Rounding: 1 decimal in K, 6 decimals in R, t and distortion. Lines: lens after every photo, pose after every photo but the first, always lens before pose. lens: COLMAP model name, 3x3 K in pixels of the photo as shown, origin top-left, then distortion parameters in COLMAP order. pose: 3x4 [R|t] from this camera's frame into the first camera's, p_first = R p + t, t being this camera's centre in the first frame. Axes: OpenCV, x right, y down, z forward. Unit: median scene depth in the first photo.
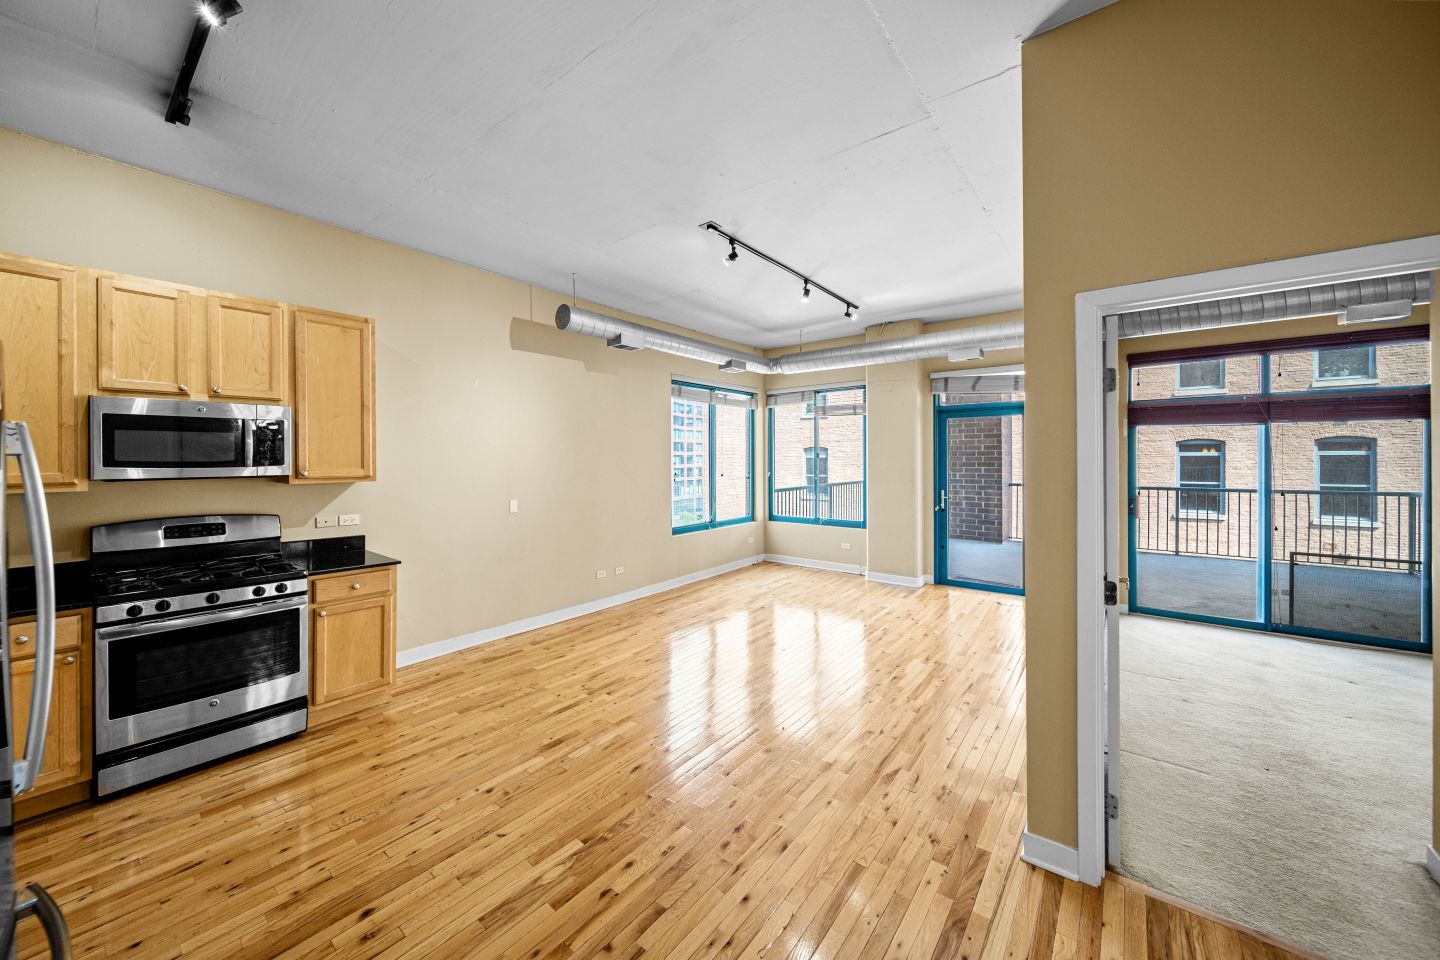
lens RADIAL K [[518.5, 0, 709.4], [0, 518.5, 458.2], [0, 0, 1]] dist [-0.000739, -0.000246]
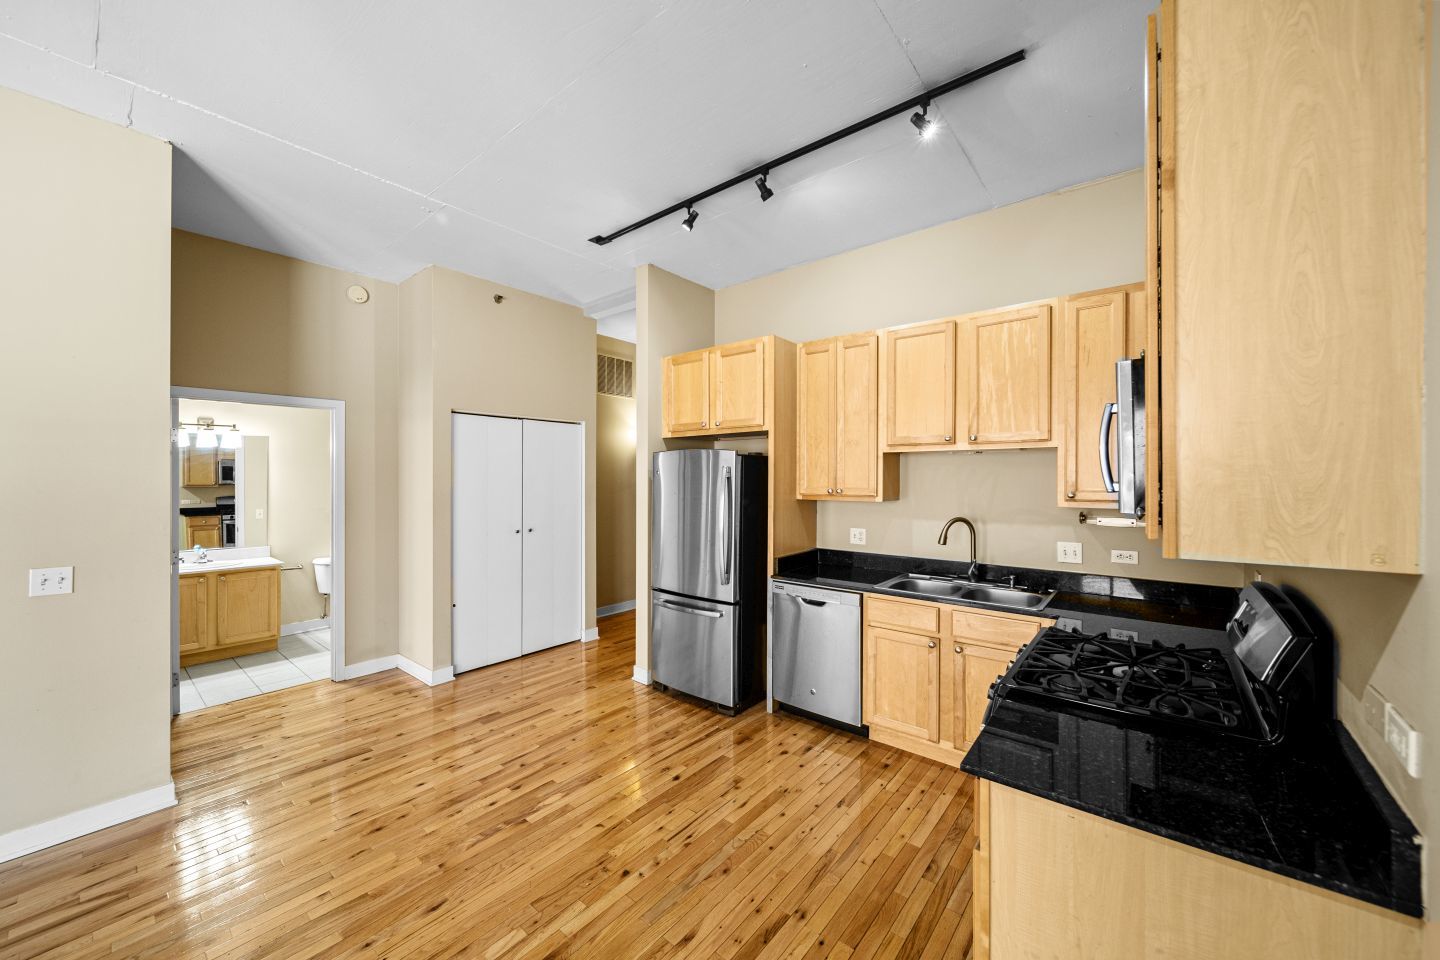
lens RADIAL K [[532.7, 0, 720.0], [0, 532.7, 480.0], [0, 0, 1]] dist [-0.003201, -0.000062]
pose [[-0.999936, 0.003926, 0.010627, -0.461602], [0.003954, 0.999989, 0.002579, 0.000851], [-0.010616, 0.002620, -0.999940, 1.457319]]
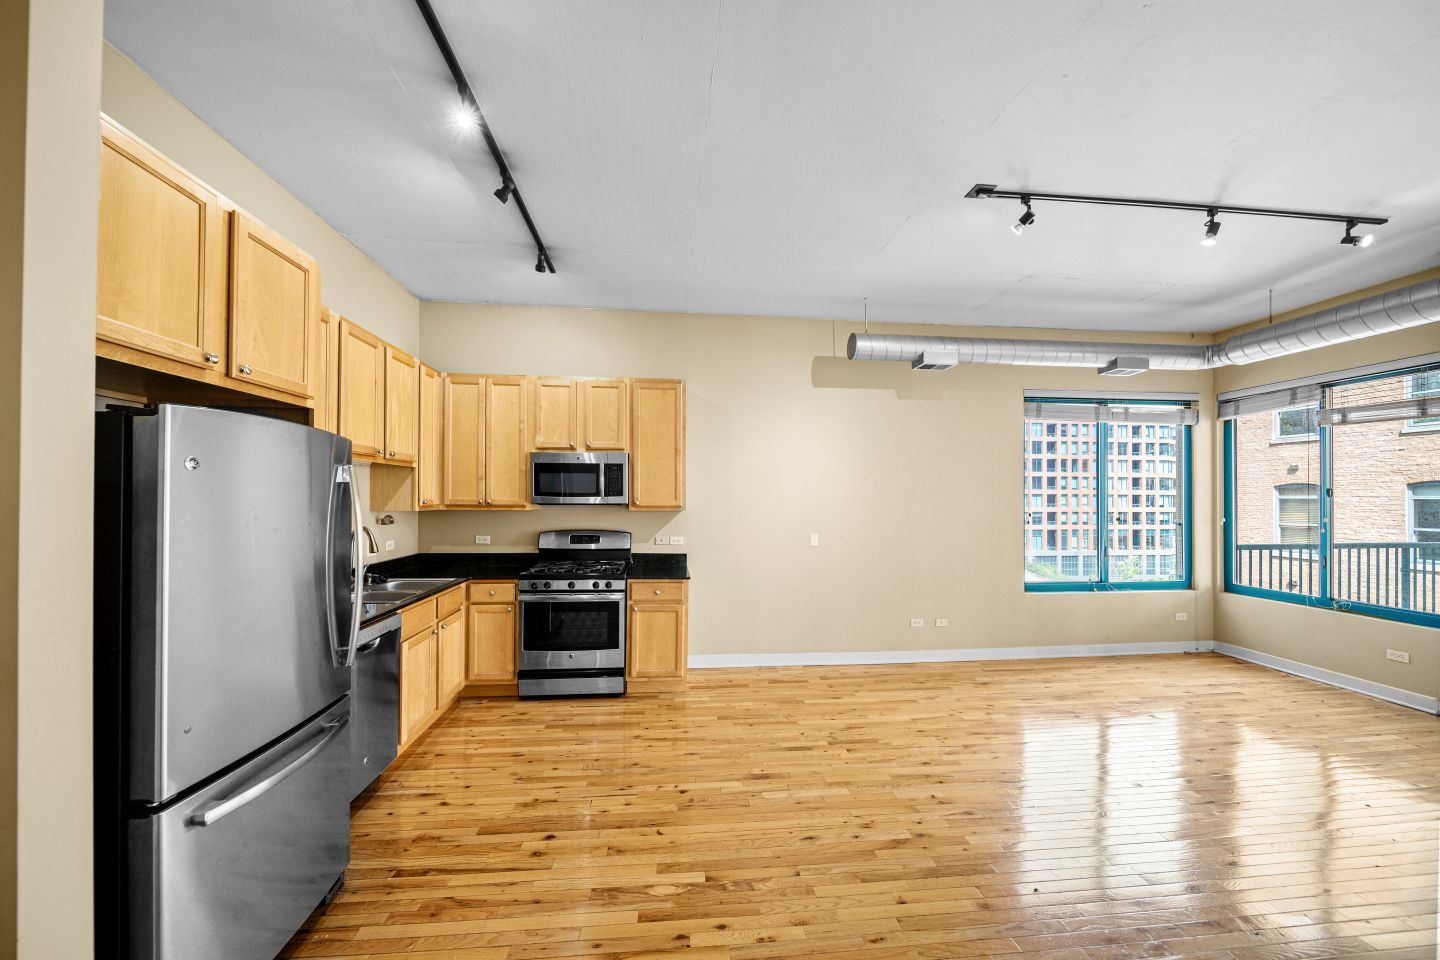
lens RADIAL K [[511.7, 0, 716.7], [0, 511.7, 493.3], [0, 0, 1]] dist [-0.002603, -0.000179]
pose [[0.702846, 0.002837, -0.711336, 0.310341], [-0.008417, 0.999955, -0.004329, 0.009461], [0.711292, 0.009030, 0.702838, 0.221488]]
